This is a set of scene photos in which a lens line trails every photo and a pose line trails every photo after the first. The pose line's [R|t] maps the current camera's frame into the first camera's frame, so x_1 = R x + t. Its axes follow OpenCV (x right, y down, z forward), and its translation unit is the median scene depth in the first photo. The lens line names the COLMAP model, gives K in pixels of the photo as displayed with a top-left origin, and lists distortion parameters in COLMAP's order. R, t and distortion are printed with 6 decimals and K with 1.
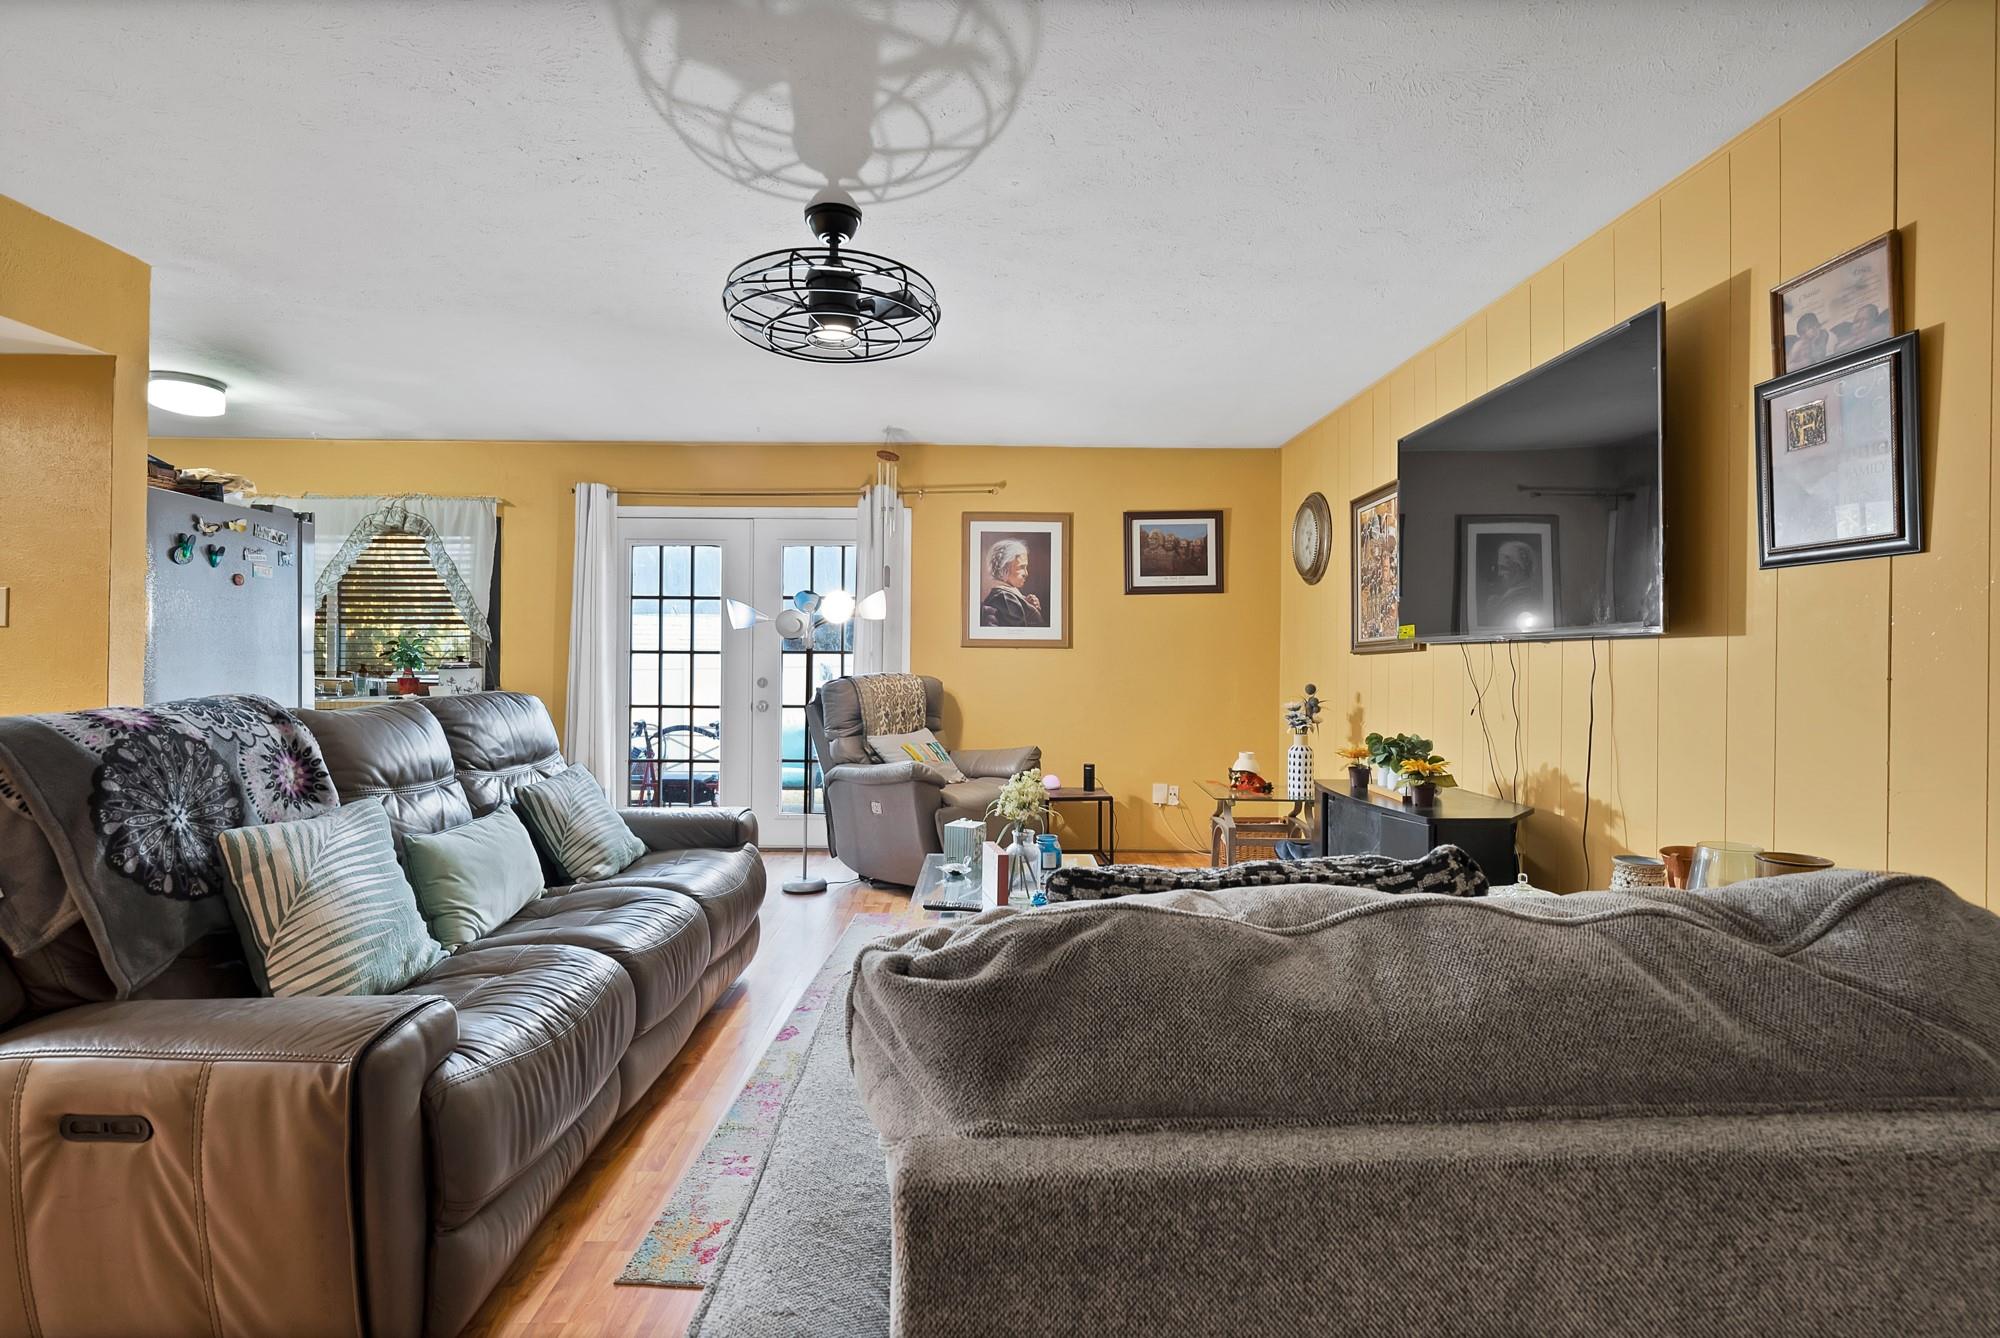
lens RADIAL K [[911.3, 0, 1004.4], [0, 911.3, 655.7], [0, 0, 1]] dist [-0.010058, 0.001802]
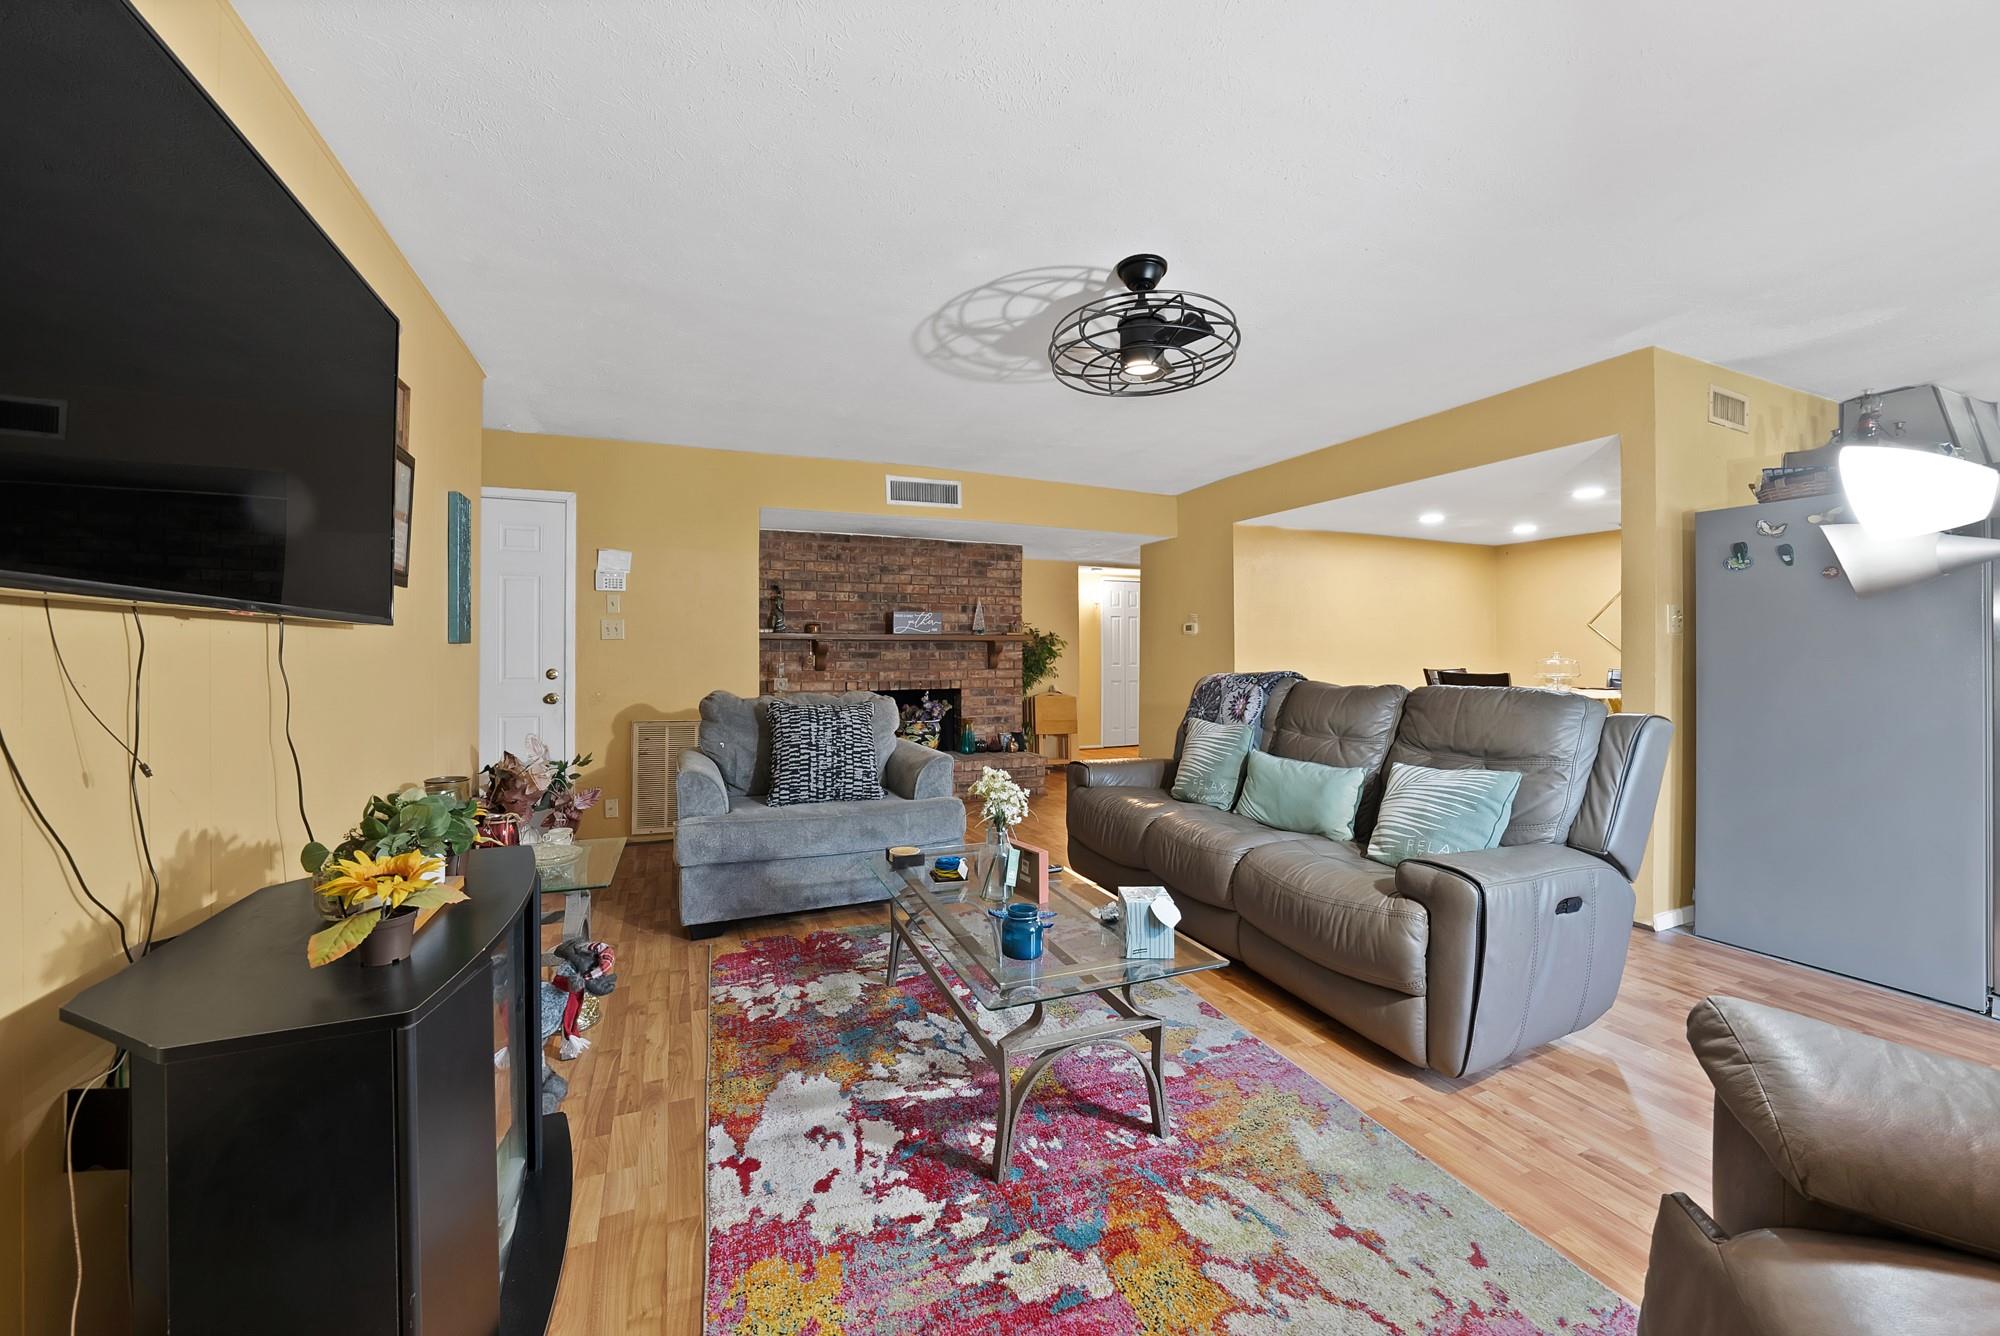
lens RADIAL K [[745.1, 0, 968.2], [0, 745.1, 652.8], [0, 0, 1]] dist [-0.002856, -0.000108]
pose [[-0.940912, -0.006098, -0.338597, 0.180034], [-0.002789, 0.999943, -0.010259, 0.006823], [0.338641, -0.008708, -0.940875, 0.976506]]
